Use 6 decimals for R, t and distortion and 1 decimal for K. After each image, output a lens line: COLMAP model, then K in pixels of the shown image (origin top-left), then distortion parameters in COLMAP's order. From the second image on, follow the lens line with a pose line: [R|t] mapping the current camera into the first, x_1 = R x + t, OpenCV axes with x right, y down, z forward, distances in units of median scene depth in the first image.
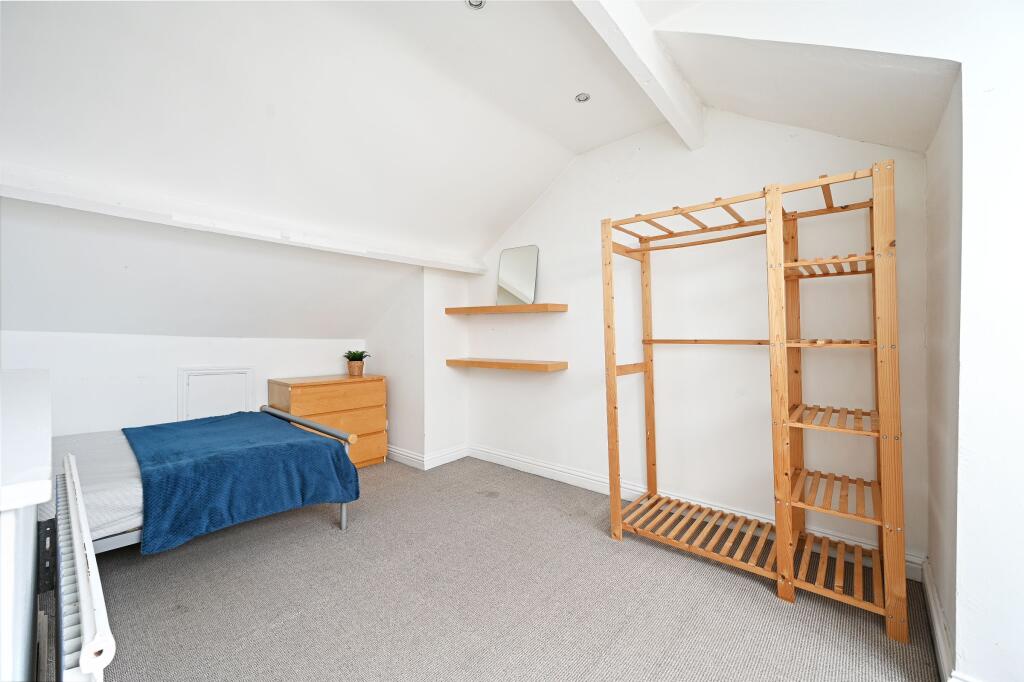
lens RADIAL K [[402.2, 0, 507.4], [0, 402.2, 335.6], [0, 0, 1]] dist [-0.002672, -0.000423]
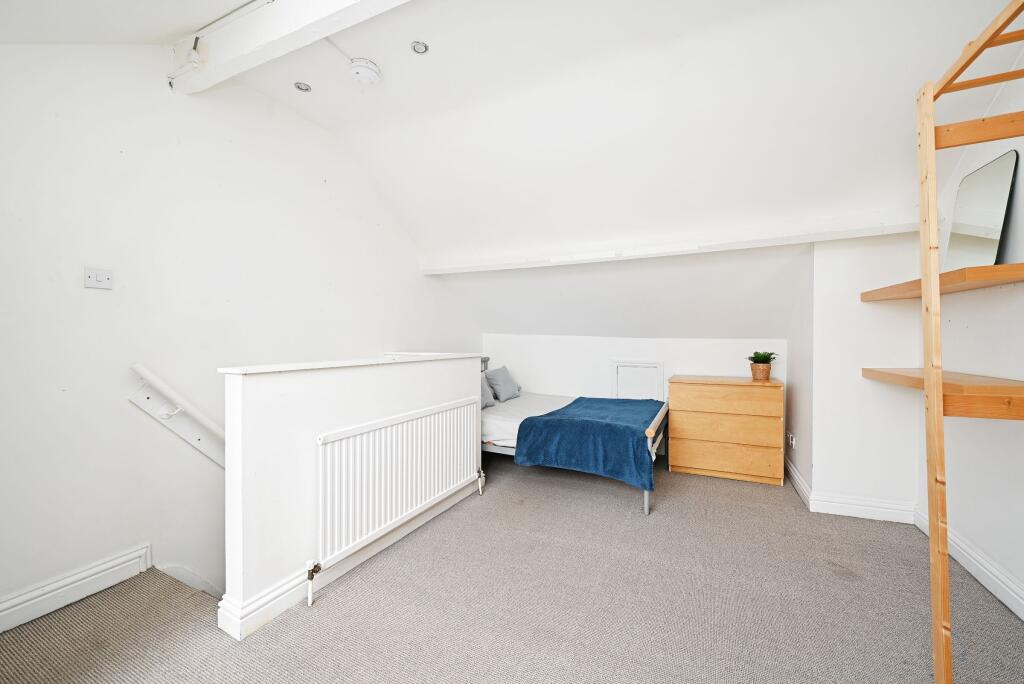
lens RADIAL K [[402.2, 0, 503.7], [0, 402.2, 340.0], [0, 0, 1]] dist [-0.002672, -0.000423]
pose [[0.266498, -0.001565, -0.963834, 0.580452], [0.008320, 0.999965, 0.000677, 0.010519], [0.963799, -0.008200, 0.266502, 0.382457]]
